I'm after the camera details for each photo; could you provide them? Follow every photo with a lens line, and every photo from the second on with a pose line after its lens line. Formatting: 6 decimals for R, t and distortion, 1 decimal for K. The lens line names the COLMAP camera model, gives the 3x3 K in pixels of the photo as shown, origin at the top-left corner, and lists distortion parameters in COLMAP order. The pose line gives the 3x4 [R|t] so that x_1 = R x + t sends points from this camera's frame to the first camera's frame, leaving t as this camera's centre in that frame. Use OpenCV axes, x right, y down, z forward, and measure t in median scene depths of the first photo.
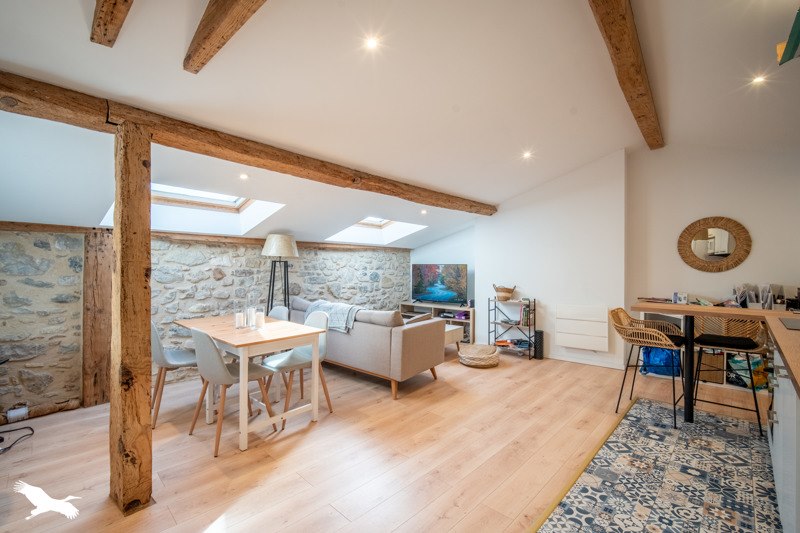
lens RADIAL K [[348.8, 0, 400.0], [0, 348.8, 266.5], [0, 0, 1]] dist [-0.014045, 0.000569]
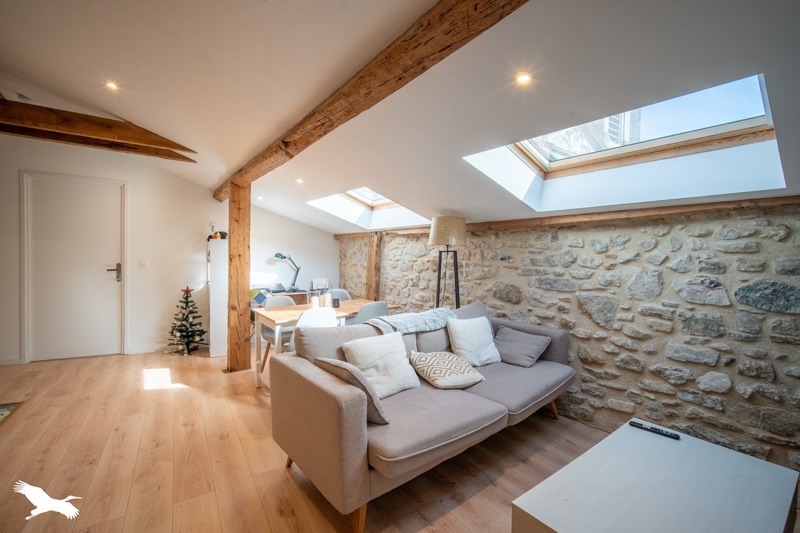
lens RADIAL K [[348.8, 0, 400.0], [0, 348.8, 266.5], [0, 0, 1]] dist [-0.014045, 0.000569]
pose [[-0.230956, 0.018548, -0.972787, 0.515181], [-0.020373, 0.999507, 0.023894, 0.002751], [0.972751, 0.025337, -0.230464, 1.266824]]
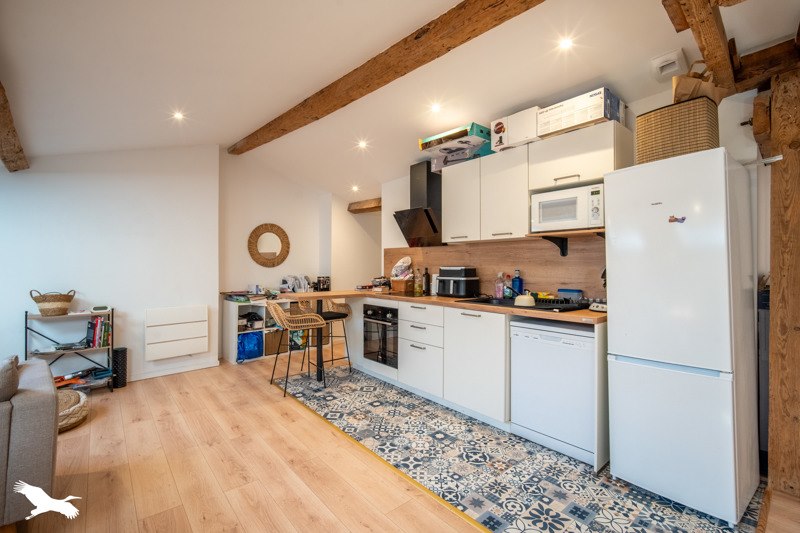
lens RADIAL K [[348.8, 0, 400.0], [0, 348.8, 266.5], [0, 0, 1]] dist [-0.014045, 0.000569]
pose [[0.100676, -0.000494, 0.994919, -0.364884], [-0.001974, 0.999998, 0.000697, 0.013911], [-0.994917, -0.002034, 0.100674, 0.472347]]
